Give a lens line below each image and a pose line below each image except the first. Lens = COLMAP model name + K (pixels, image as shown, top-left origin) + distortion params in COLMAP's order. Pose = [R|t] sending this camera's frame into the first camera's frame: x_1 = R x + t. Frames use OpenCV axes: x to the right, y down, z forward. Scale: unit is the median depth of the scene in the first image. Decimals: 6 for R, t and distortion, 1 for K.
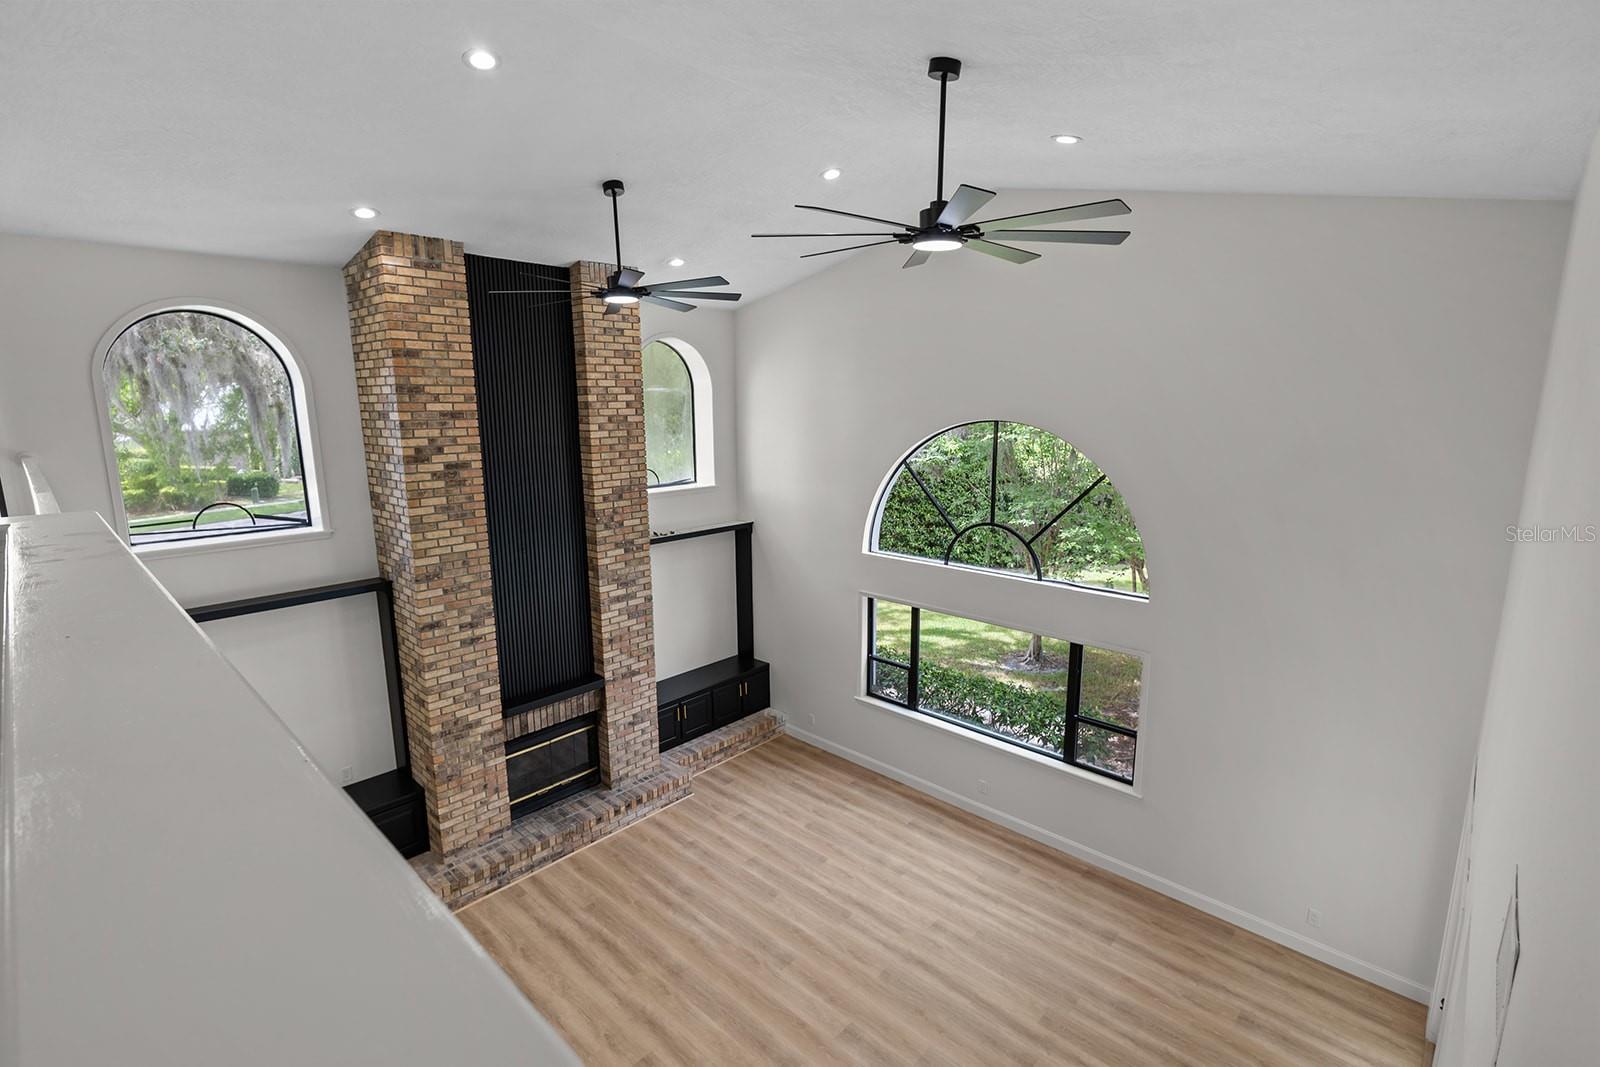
lens RADIAL K [[733.2, 0, 806.6], [0, 733.2, 538.1], [0, 0, 1]] dist [0.003190, 0.000223]
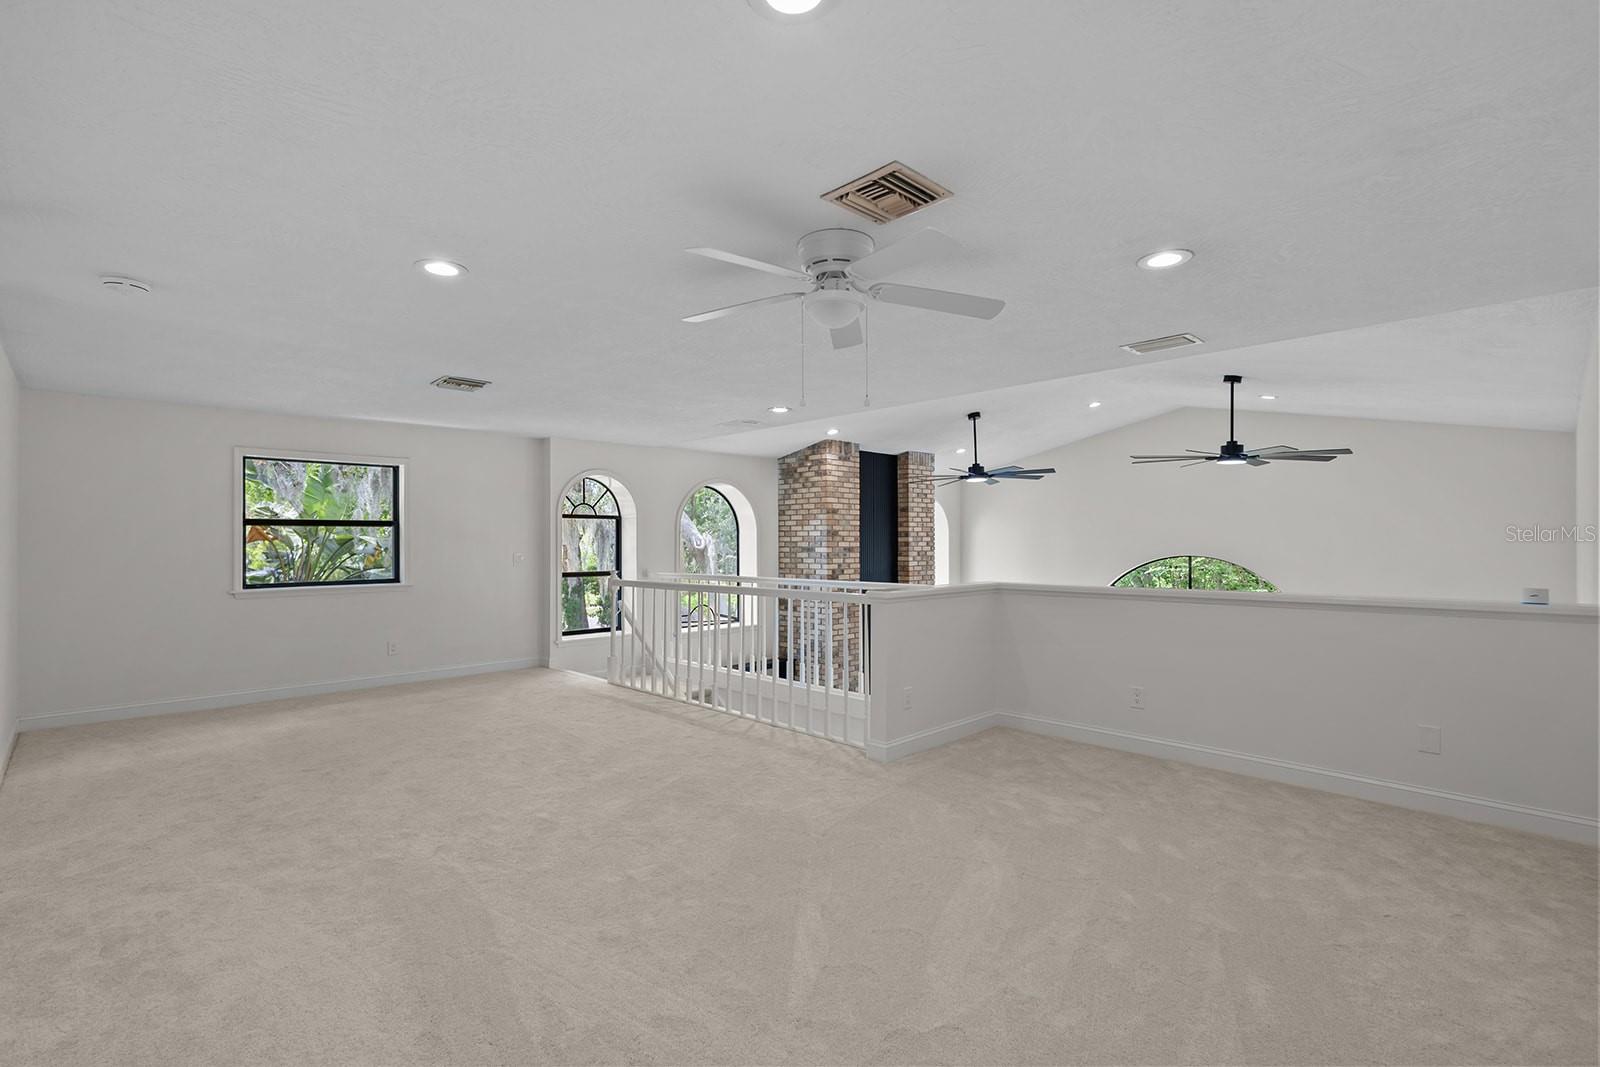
lens RADIAL K [[733.2, 0, 806.5], [0, 733.2, 536.3], [0, 0, 1]] dist [0.003190, 0.000223]
pose [[0.998637, 0.006263, -0.051811, -0.495094], [-0.016071, 0.981435, -0.191120, 0.103954], [0.049652, 0.191692, 0.980198, -0.536613]]
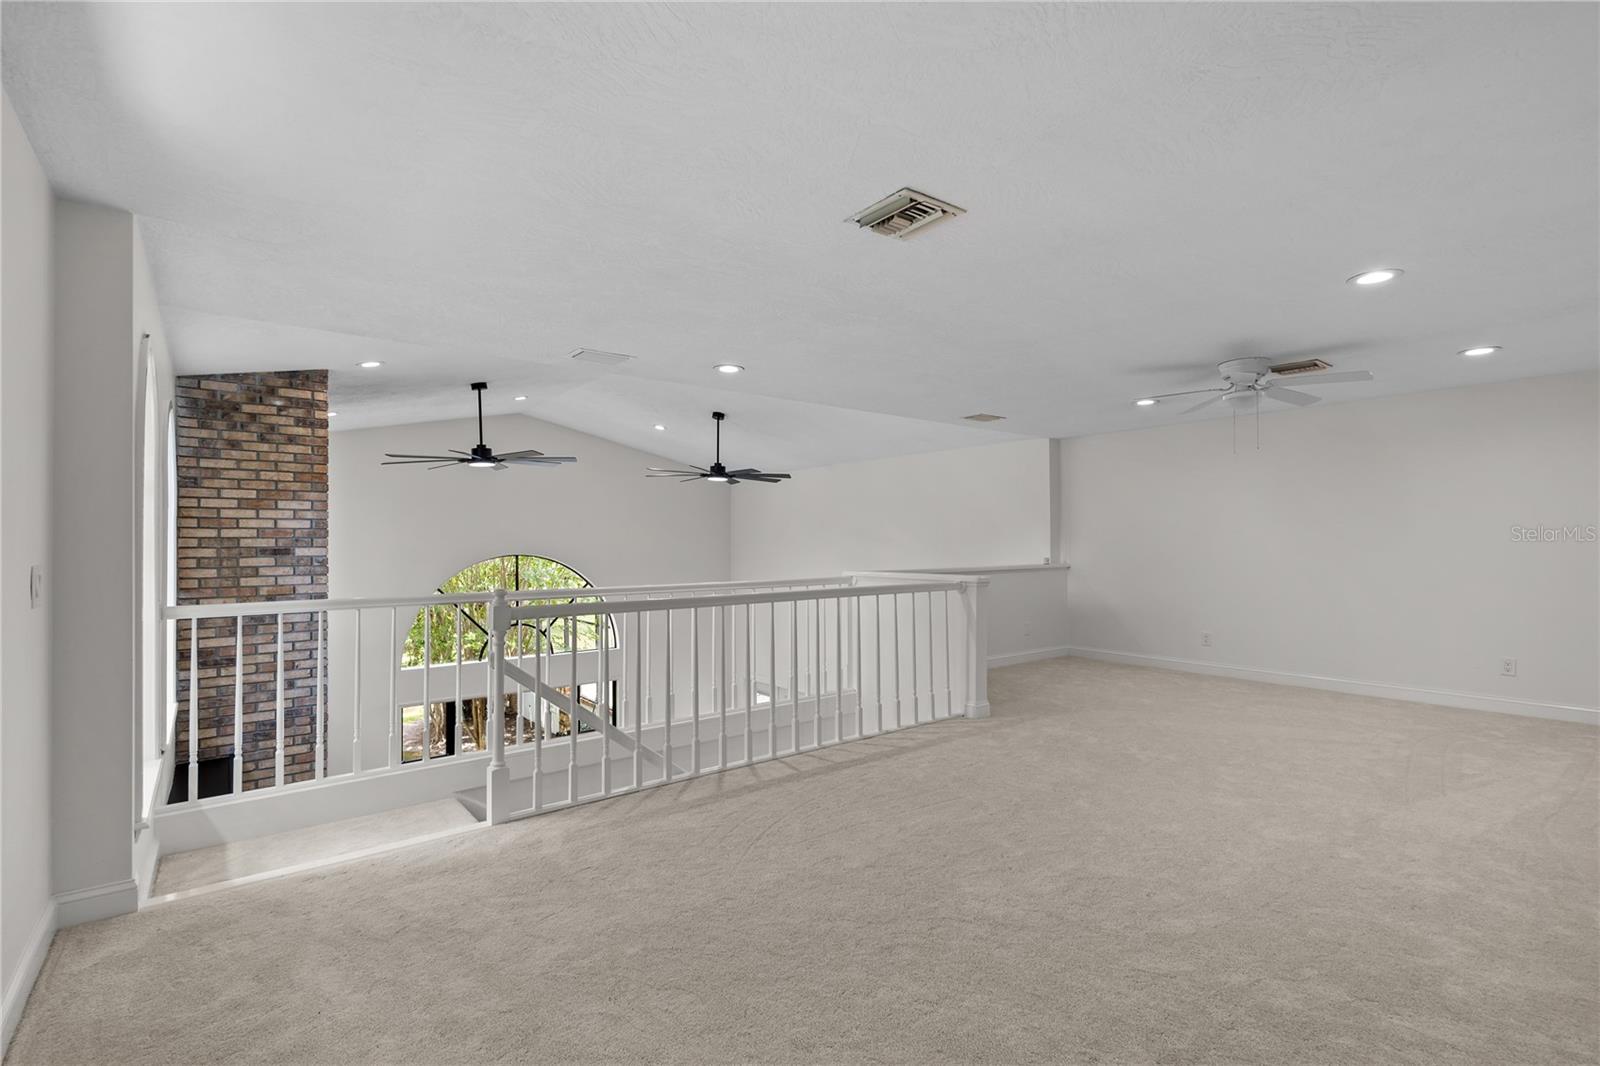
lens RADIAL K [[733.2, 0, 816.0], [0, 733.2, 532.4], [0, 0, 1]] dist [0.003190, 0.000223]
pose [[0.126655, 0.019046, 0.991764, -1.373711], [0.182183, 0.982362, -0.042132, -0.031598], [-0.975073, 0.186019, 0.120951, 0.241916]]
